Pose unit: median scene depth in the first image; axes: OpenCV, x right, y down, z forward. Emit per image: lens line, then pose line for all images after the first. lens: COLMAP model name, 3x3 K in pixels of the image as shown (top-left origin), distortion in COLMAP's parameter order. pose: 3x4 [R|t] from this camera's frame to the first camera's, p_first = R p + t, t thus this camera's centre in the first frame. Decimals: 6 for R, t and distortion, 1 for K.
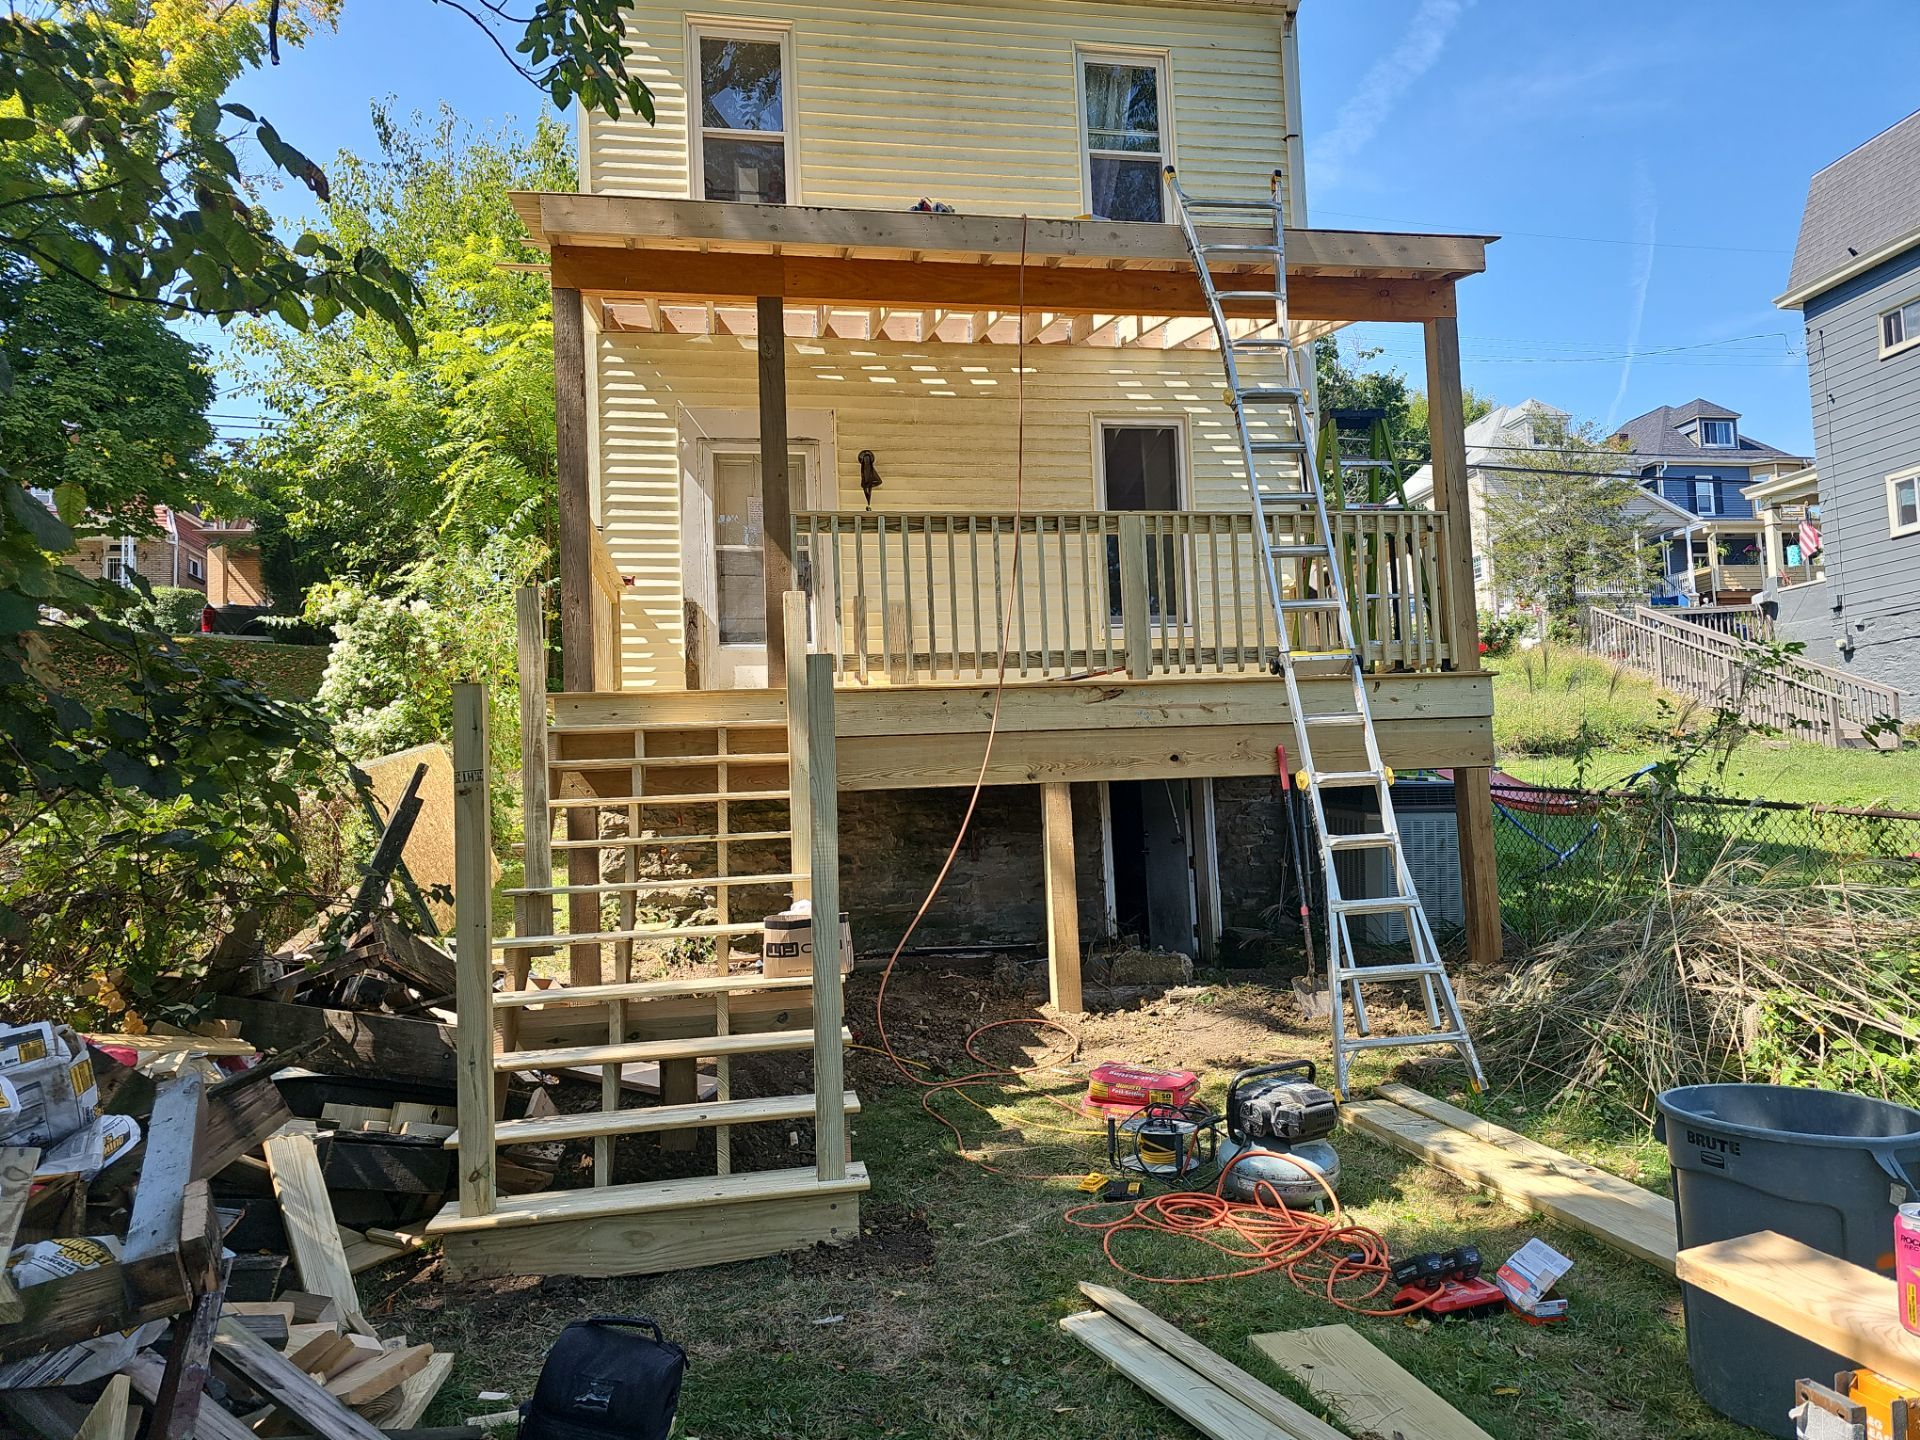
lens RADIAL K [[1280.7, 0, 968.7], [0, 1280.7, 733.6], [0, 0, 1]] dist [0.004651, -0.000400]
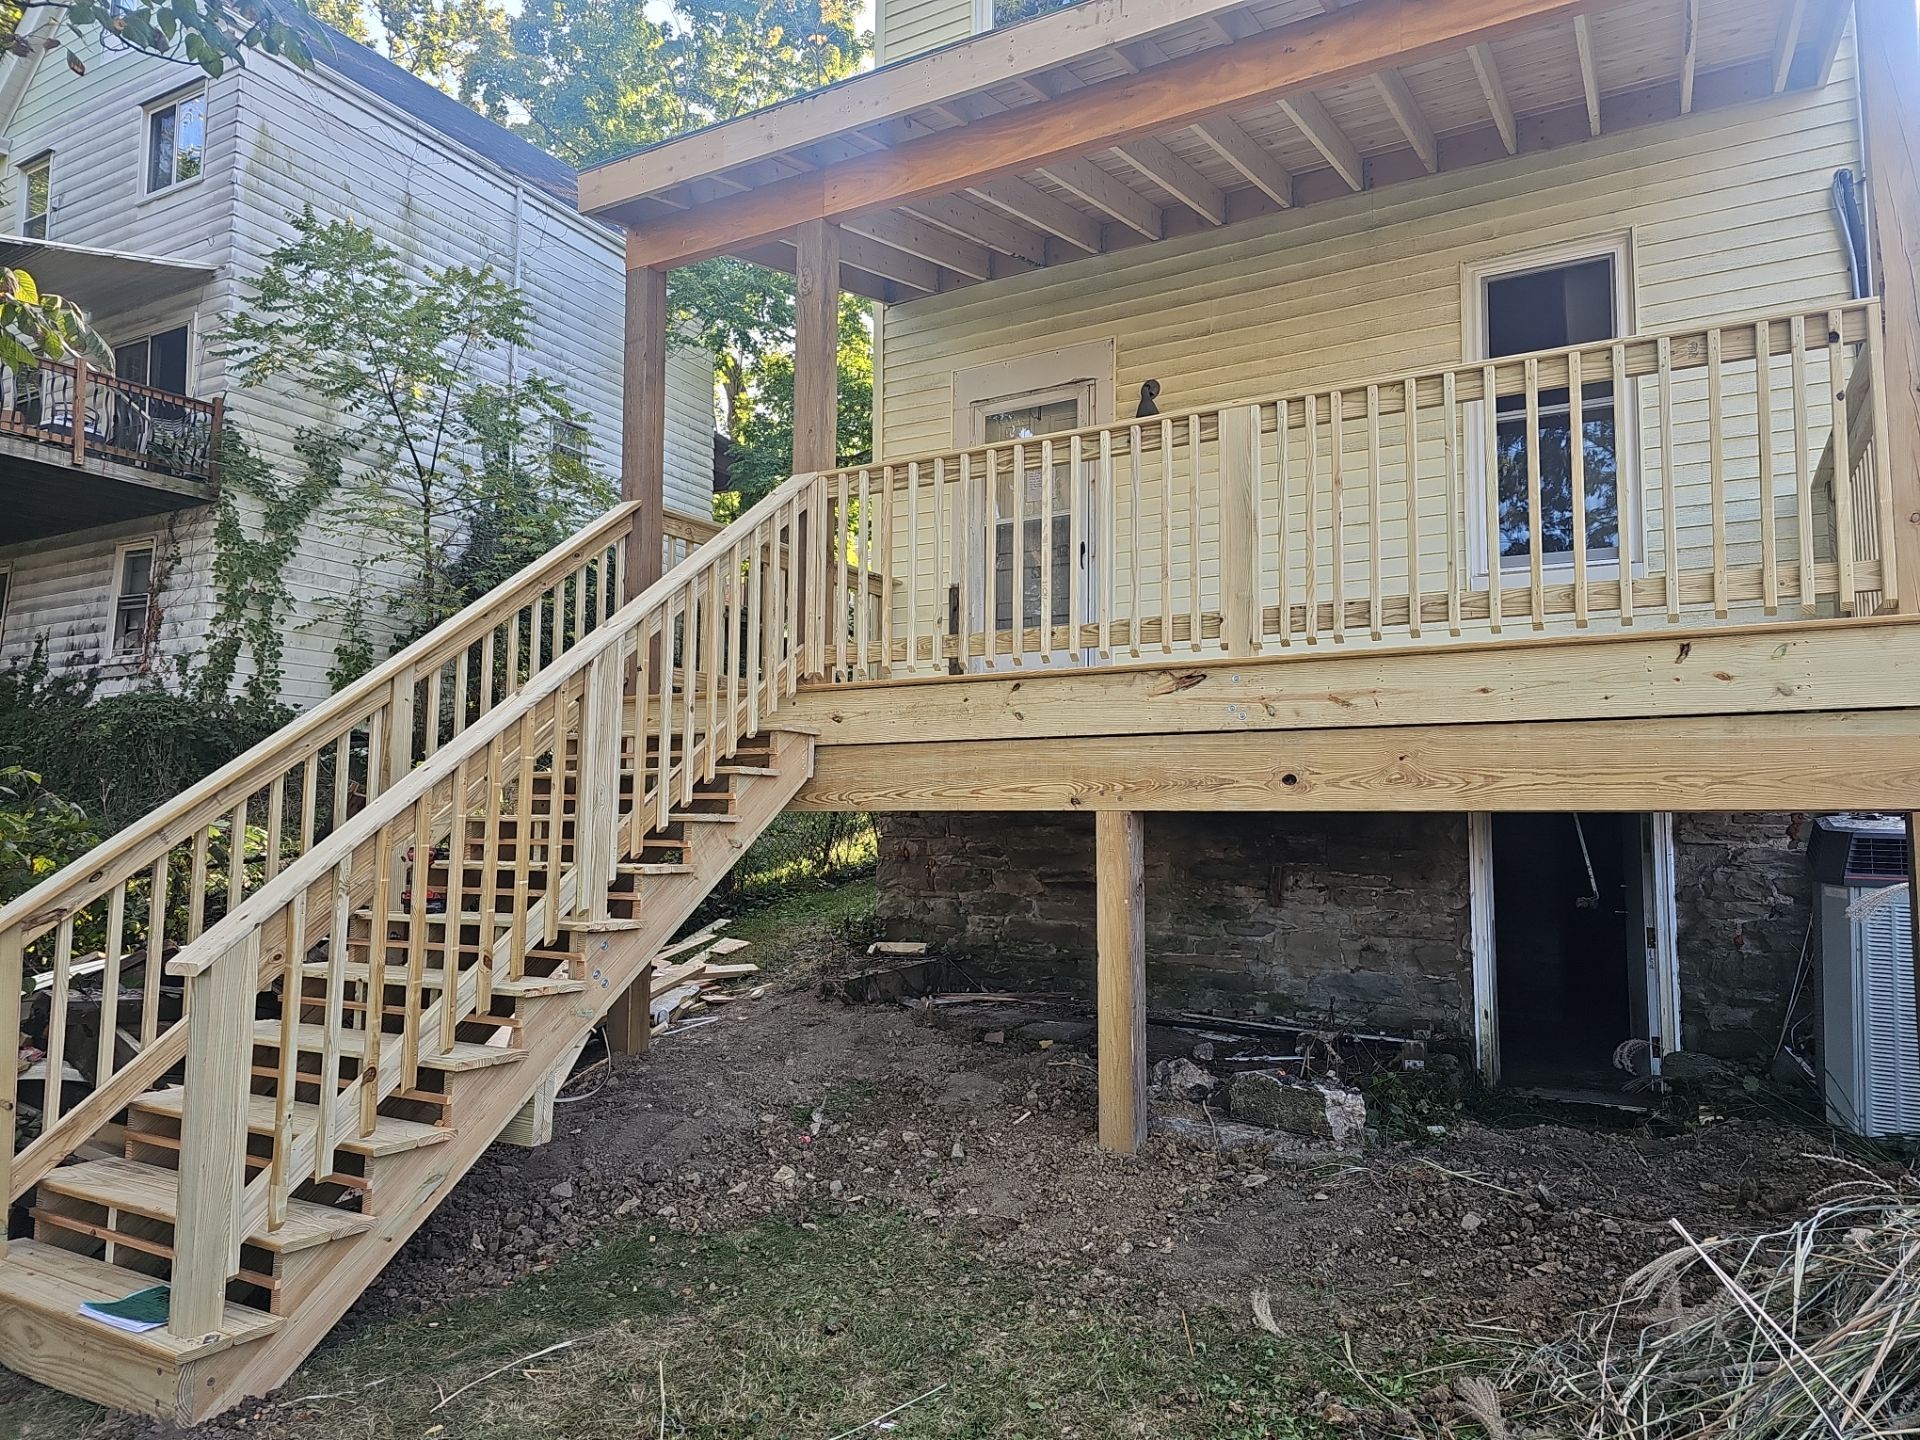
lens RADIAL K [[1280.7, 0, 968.7], [0, 1280.7, 733.6], [0, 0, 1]] dist [0.004651, -0.000400]
pose [[0.771024, 0.000619, -0.636805, 0.438689], [0.004092, 0.999974, 0.005927, -0.007784], [0.636792, -0.007176, 0.771002, 0.407961]]
